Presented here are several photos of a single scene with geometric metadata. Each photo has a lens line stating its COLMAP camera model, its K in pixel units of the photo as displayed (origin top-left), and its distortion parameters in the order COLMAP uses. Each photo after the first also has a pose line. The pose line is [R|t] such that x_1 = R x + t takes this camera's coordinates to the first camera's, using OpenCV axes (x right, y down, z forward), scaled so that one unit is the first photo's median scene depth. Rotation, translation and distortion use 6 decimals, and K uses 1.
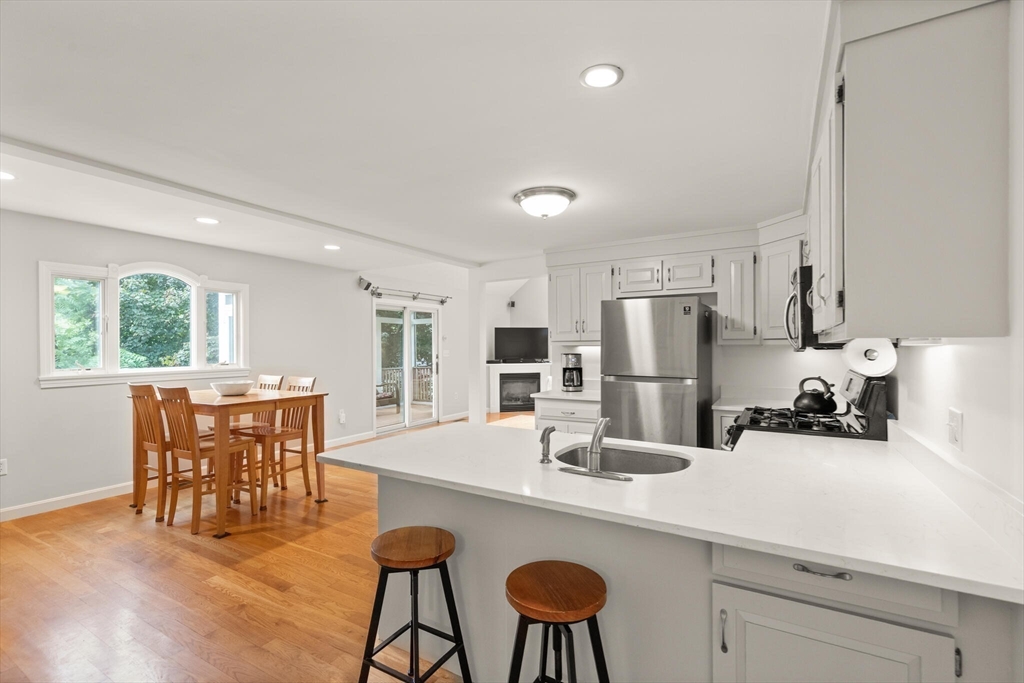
lens RADIAL K [[474.6, 0, 510.8], [0, 474.6, 343.7], [0, 0, 1]] dist [0.000018, -0.000034]
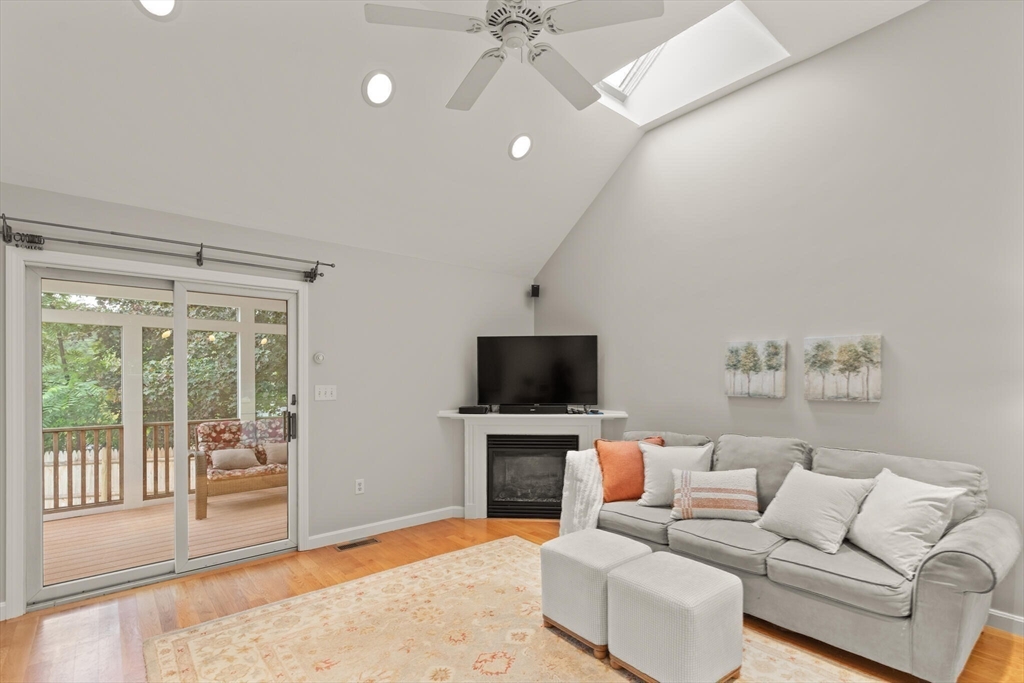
lens RADIAL K [[474.6, 0, 524.5], [0, 474.6, 383.0], [0, 0, 1]] dist [0.000018, -0.000034]
pose [[0.948894, 0.006422, -0.315531, 0.160211], [-0.000823, 0.999840, 0.017874, 0.003032], [0.315595, -0.016701, 0.948747, 0.565227]]
